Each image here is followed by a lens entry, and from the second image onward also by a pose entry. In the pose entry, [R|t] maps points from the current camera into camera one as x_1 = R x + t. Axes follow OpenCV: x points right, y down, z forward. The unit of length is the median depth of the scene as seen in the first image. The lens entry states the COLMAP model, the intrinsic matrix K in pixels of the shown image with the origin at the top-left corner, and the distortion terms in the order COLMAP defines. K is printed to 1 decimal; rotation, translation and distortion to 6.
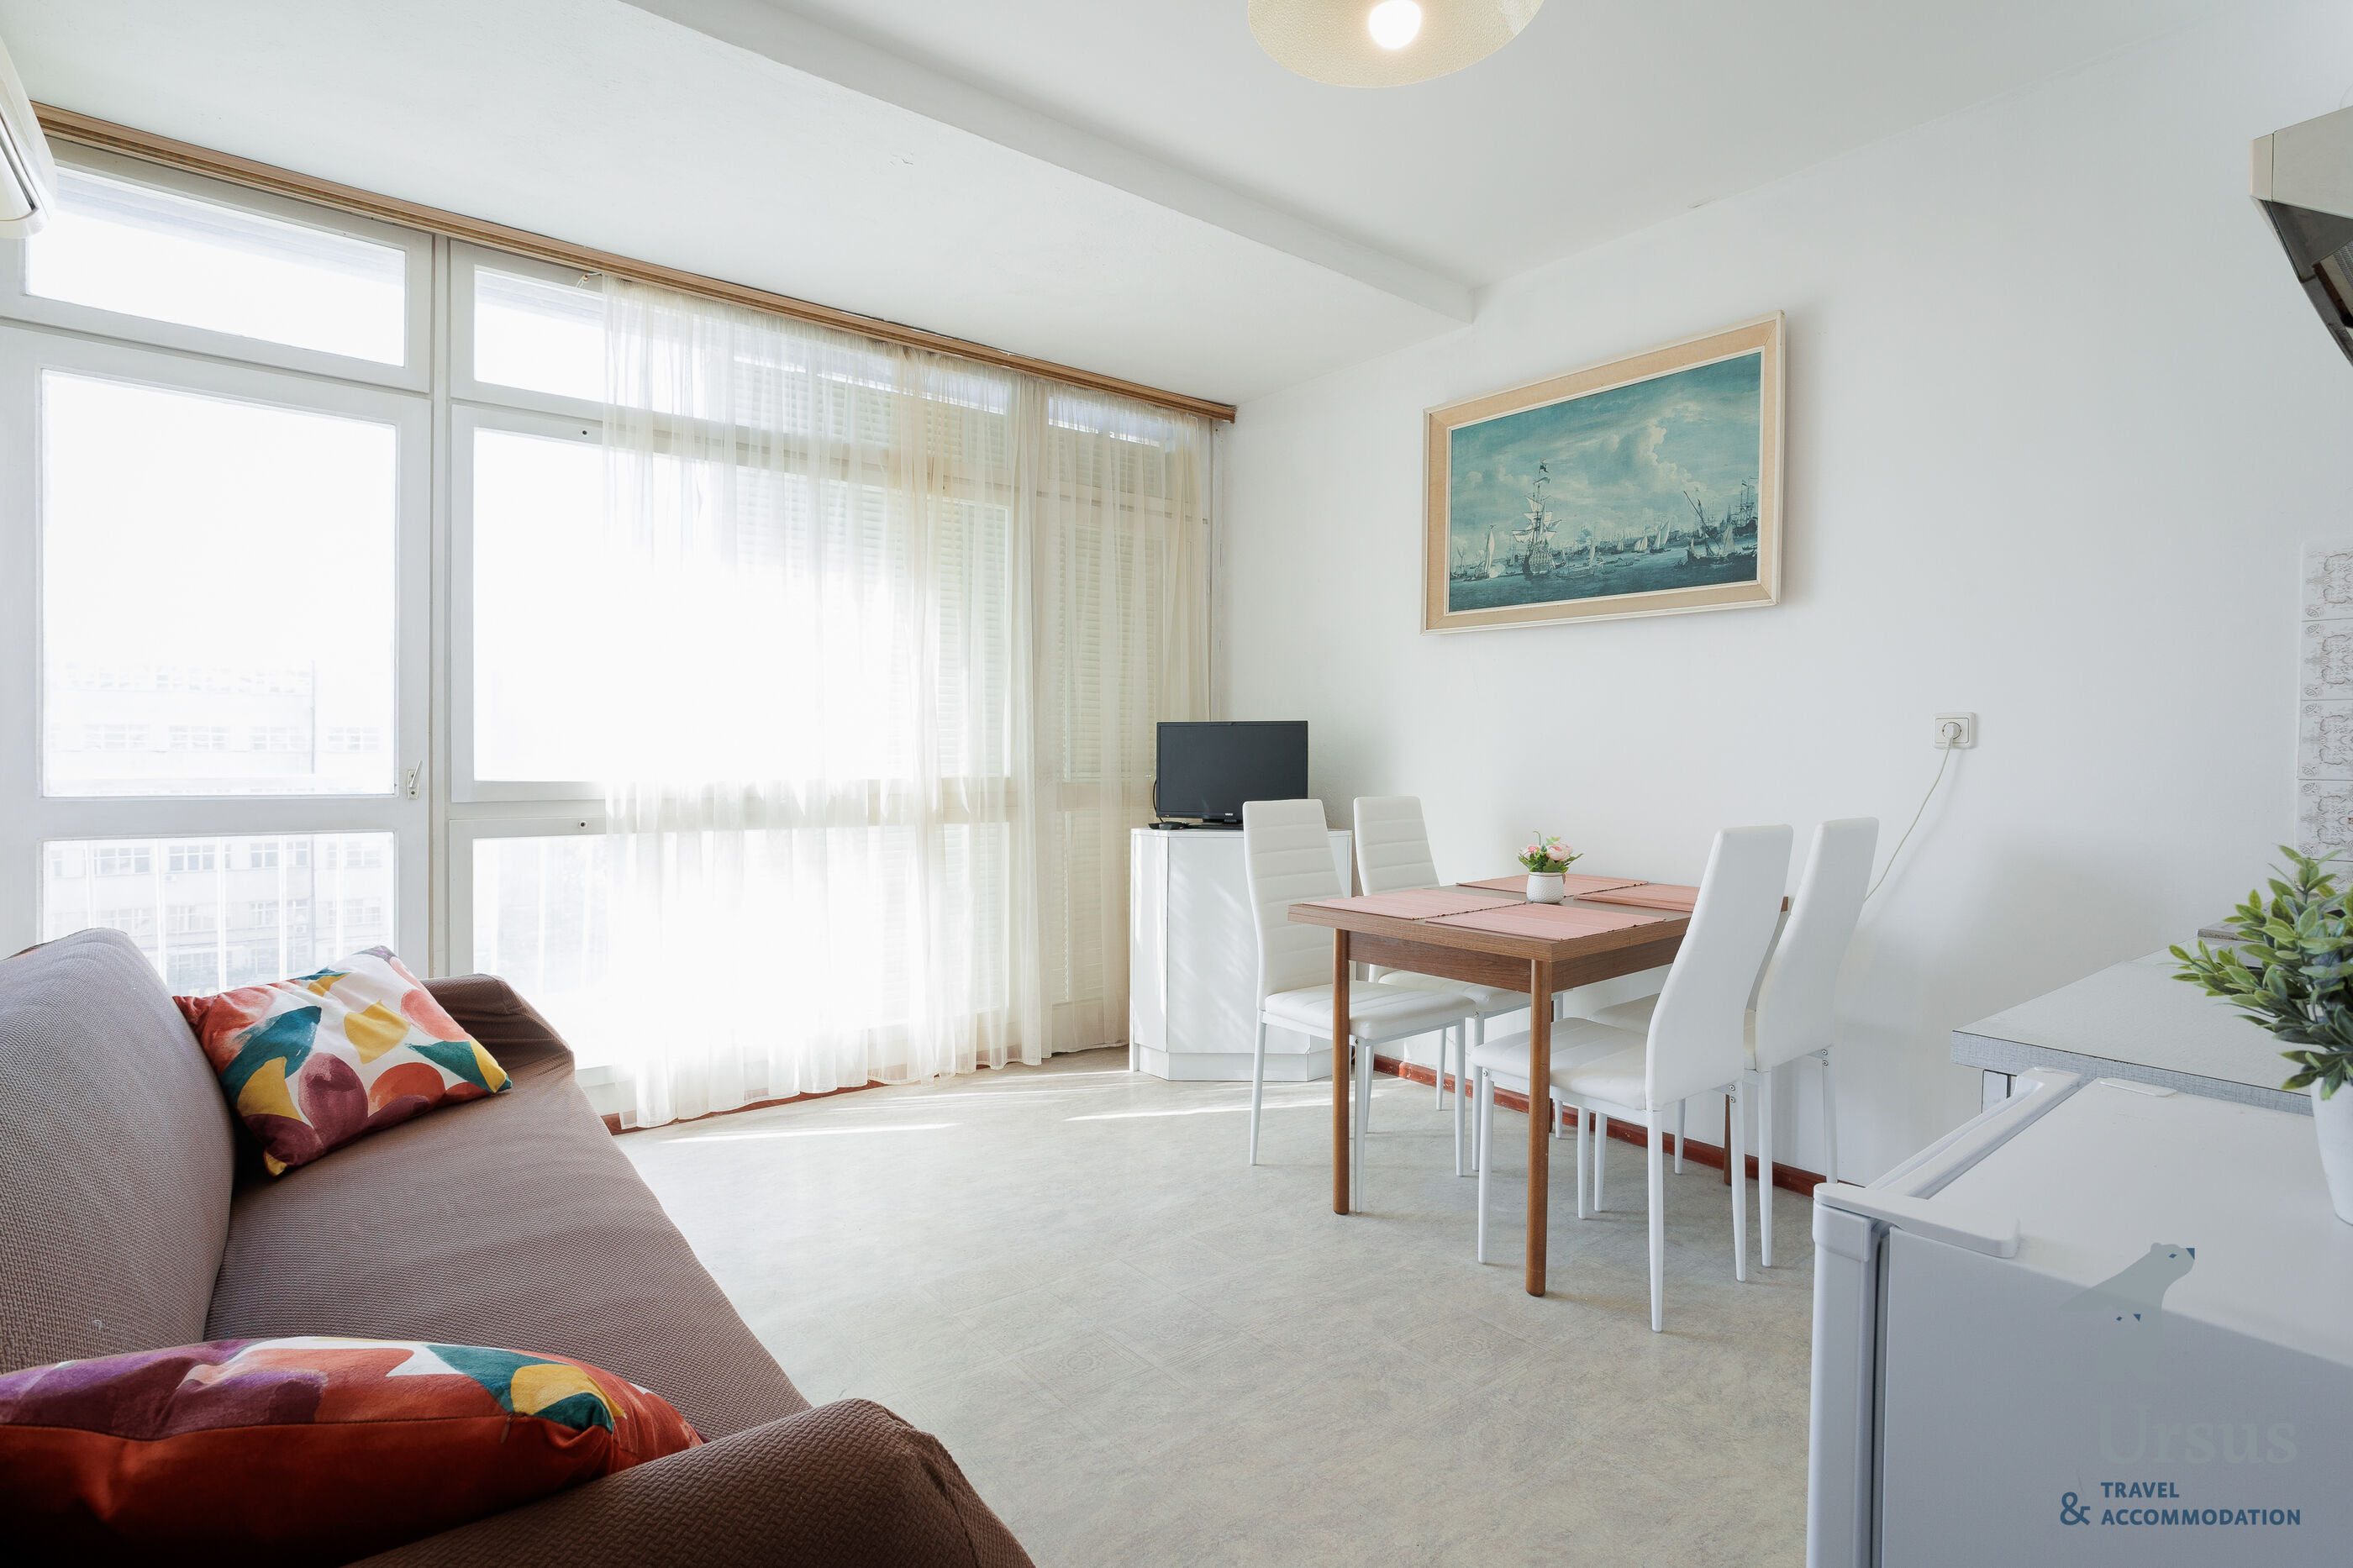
lens RADIAL K [[1140.6, 0, 1166.1], [0, 1140.6, 771.9], [0, 0, 1]] dist [-0.052138, 0.026656]
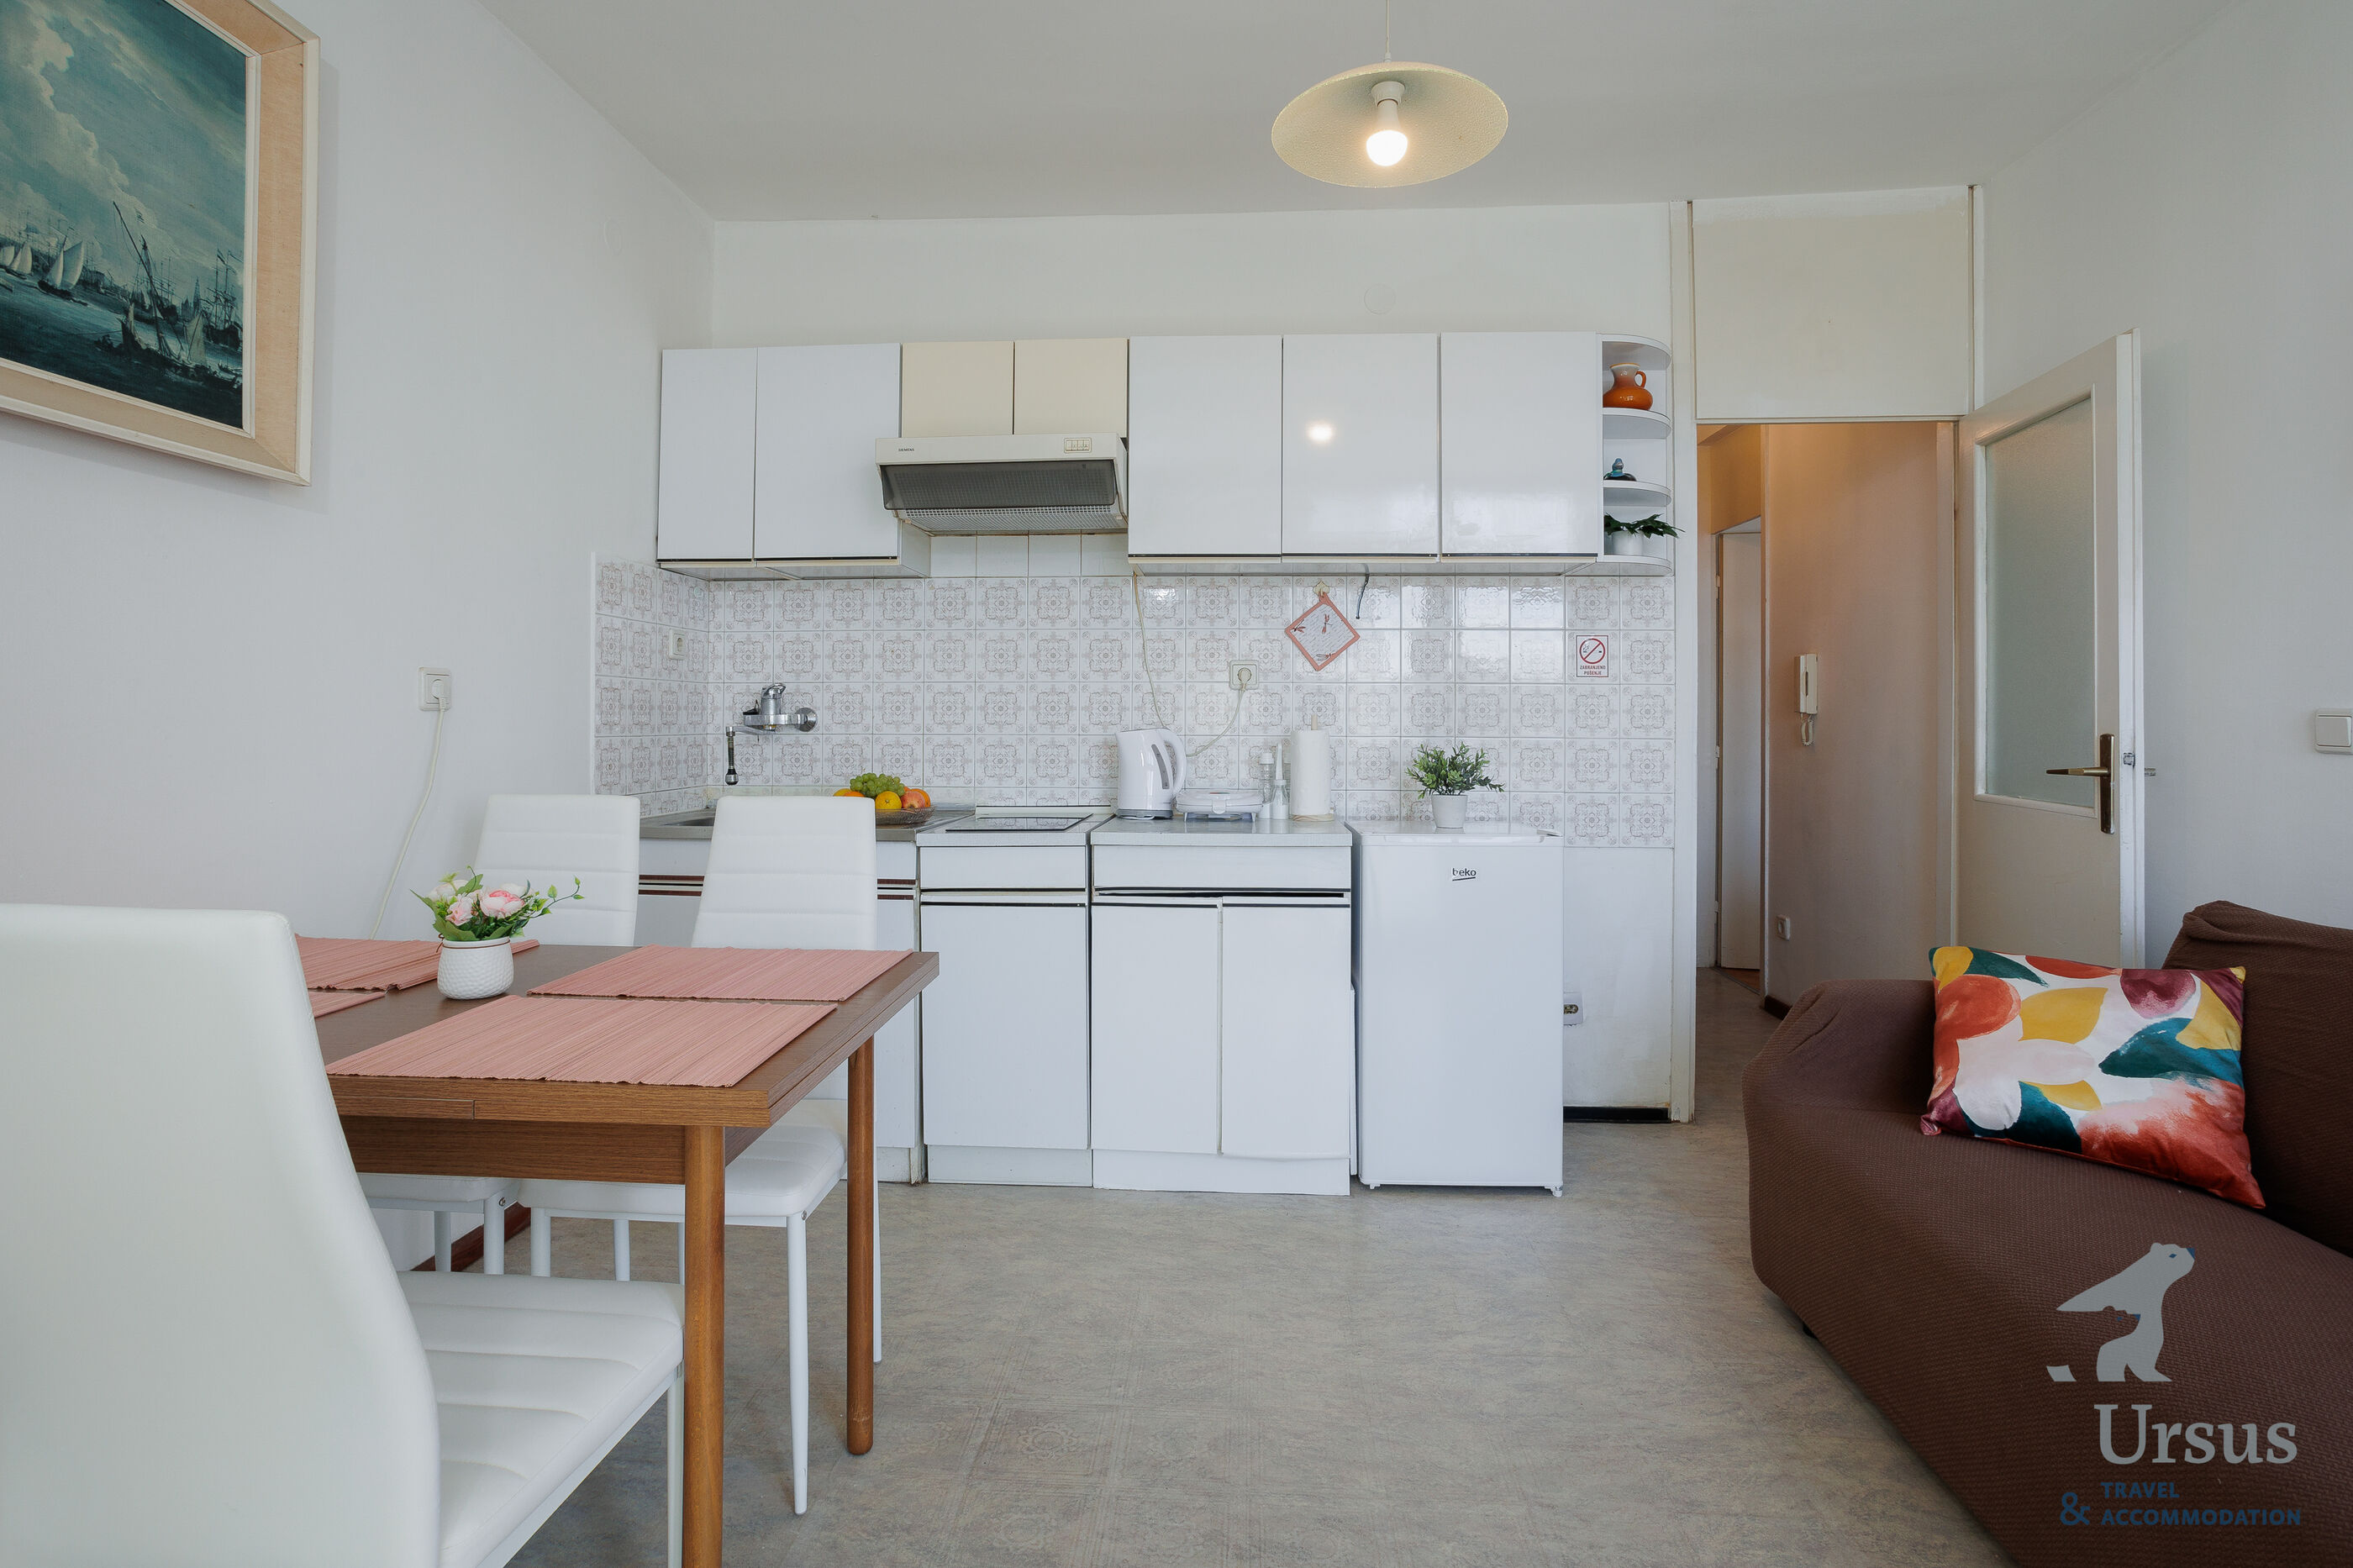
lens RADIAL K [[1163.9, 0, 1149.7], [0, 1163.9, 716.8], [0, 0, 1]] dist [-0.048962, 0.031565]
pose [[-0.732238, -0.008318, 0.680998, -0.228832], [-0.000283, 0.999929, 0.011910, -0.020464], [-0.681049, 0.008528, -0.732188, 1.005213]]
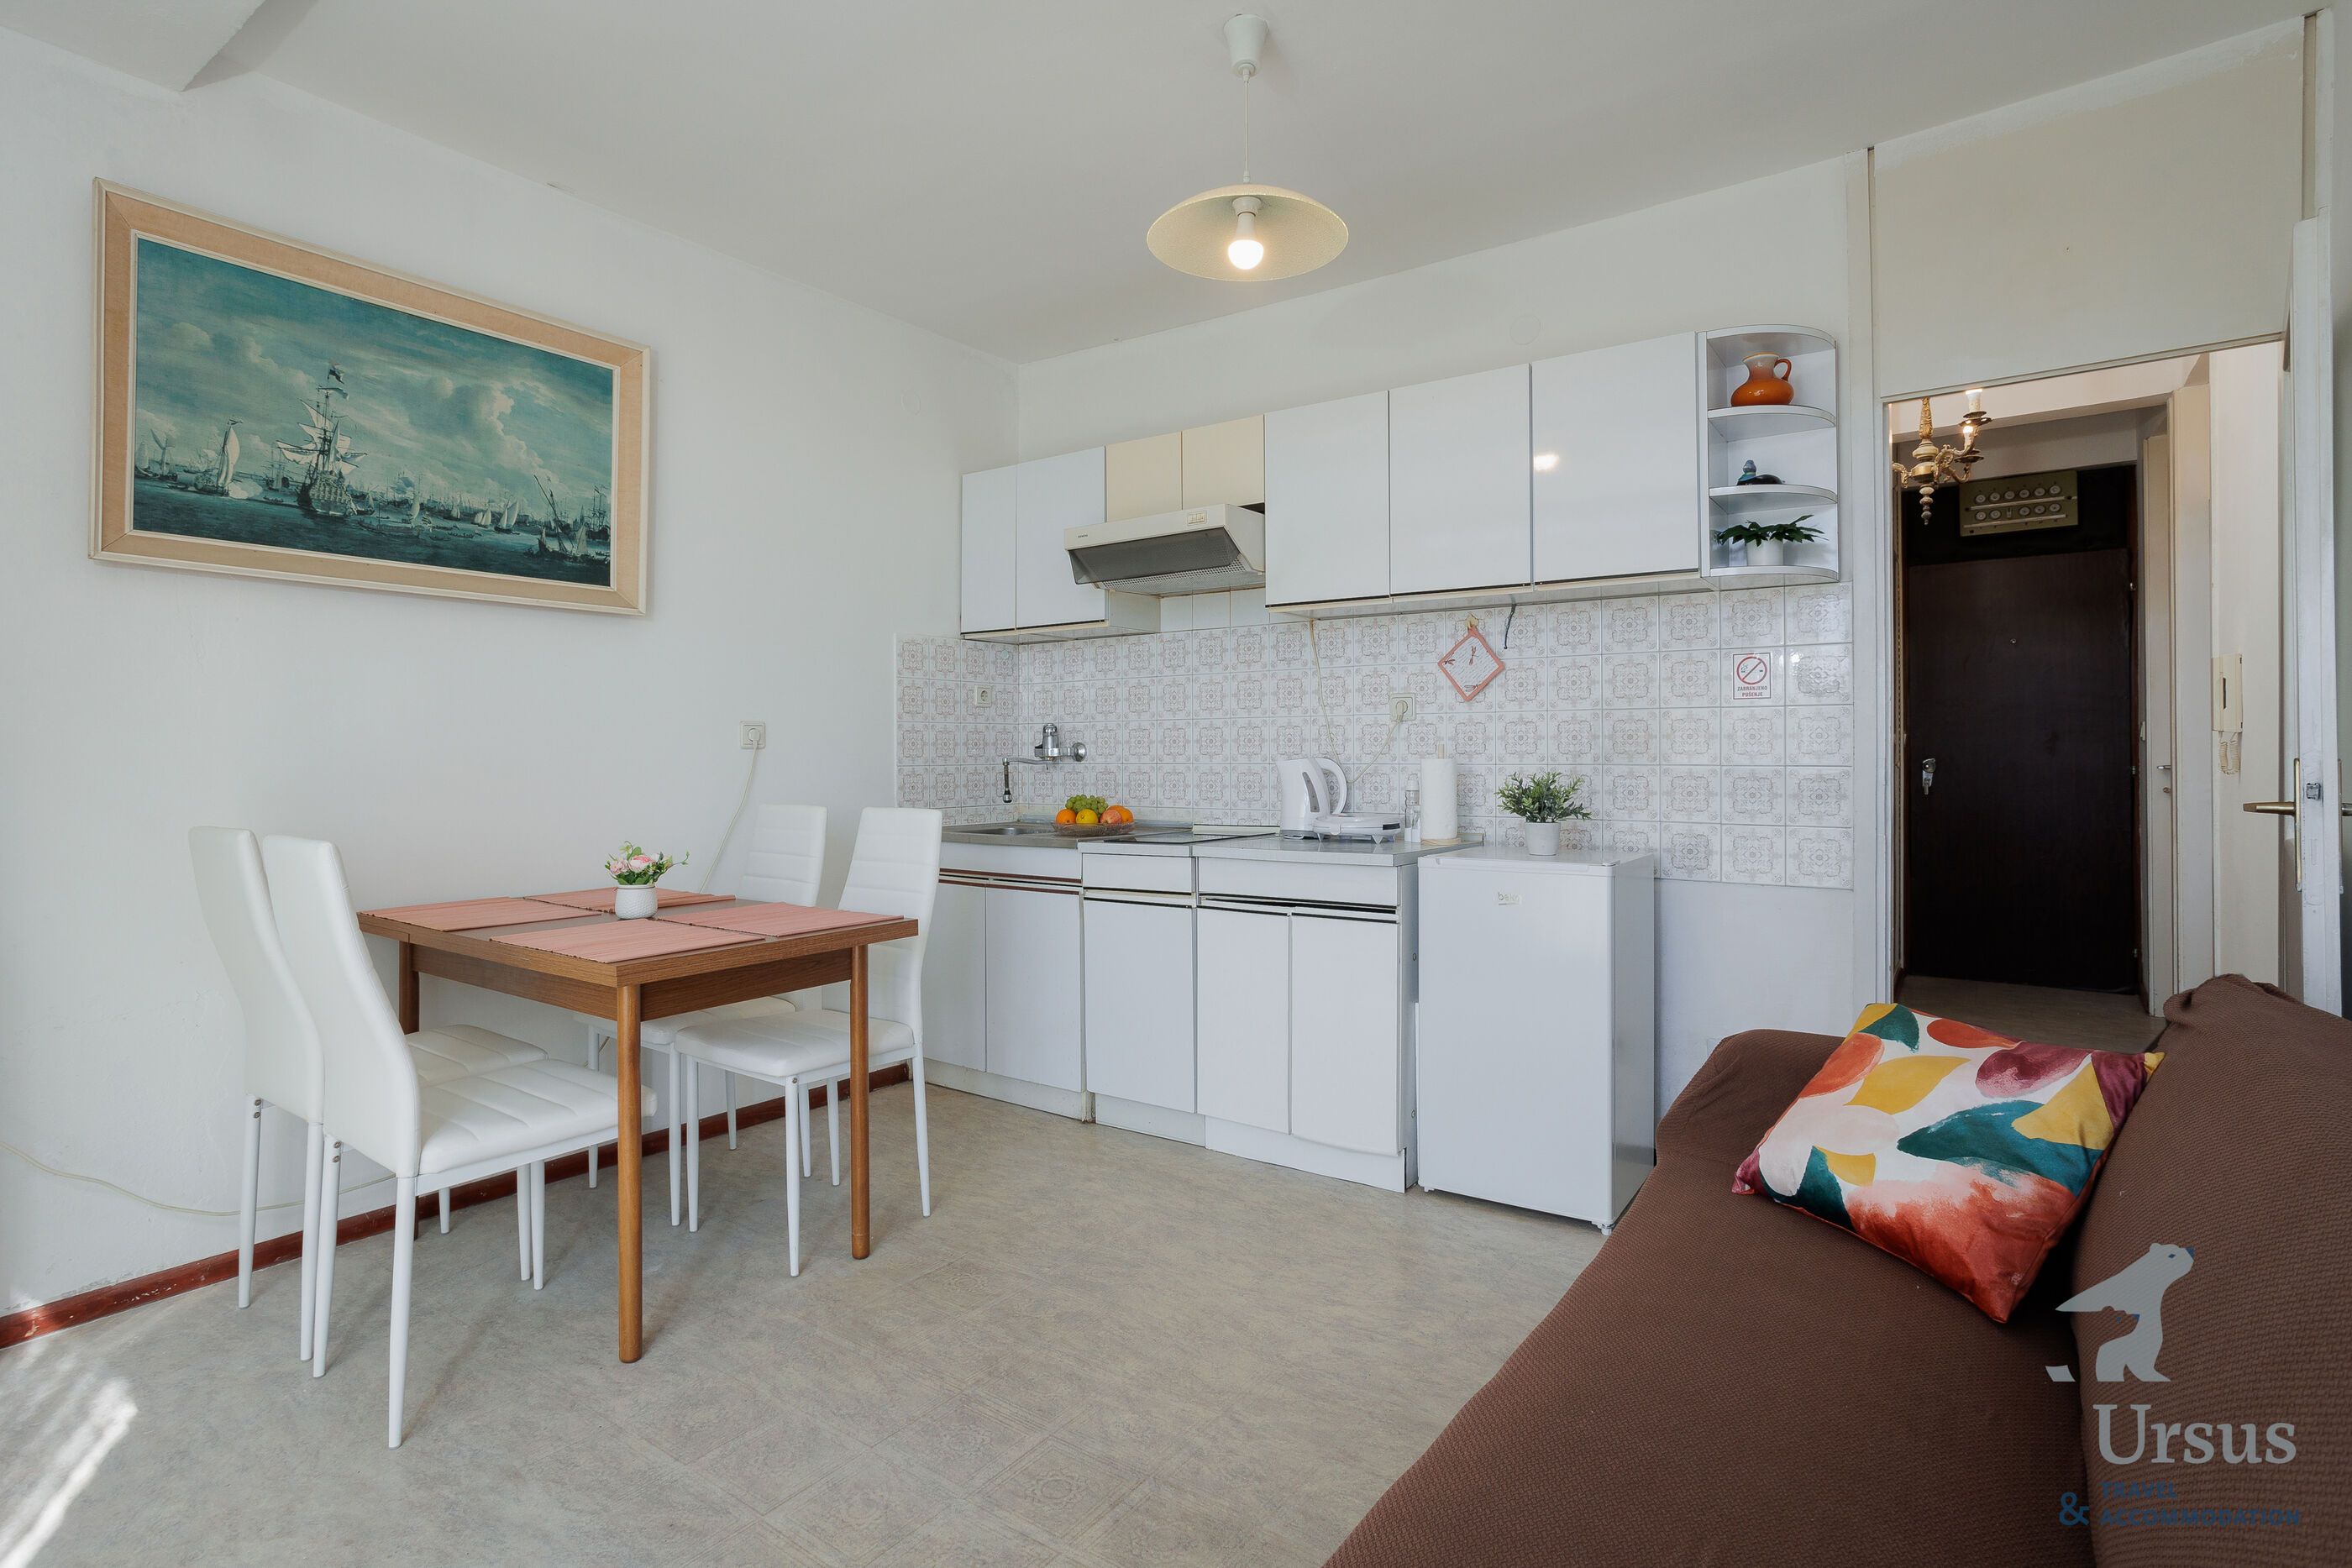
lens RADIAL K [[1153.2, 0, 1162.1], [0, 1153.2, 747.5], [0, 0, 1]] dist [-0.051670, 0.034744]
pose [[-0.268442, -0.003460, 0.963290, -0.565946], [0.016284, 0.999834, 0.008129, -0.019675], [-0.963158, 0.017868, -0.268341, 0.713138]]
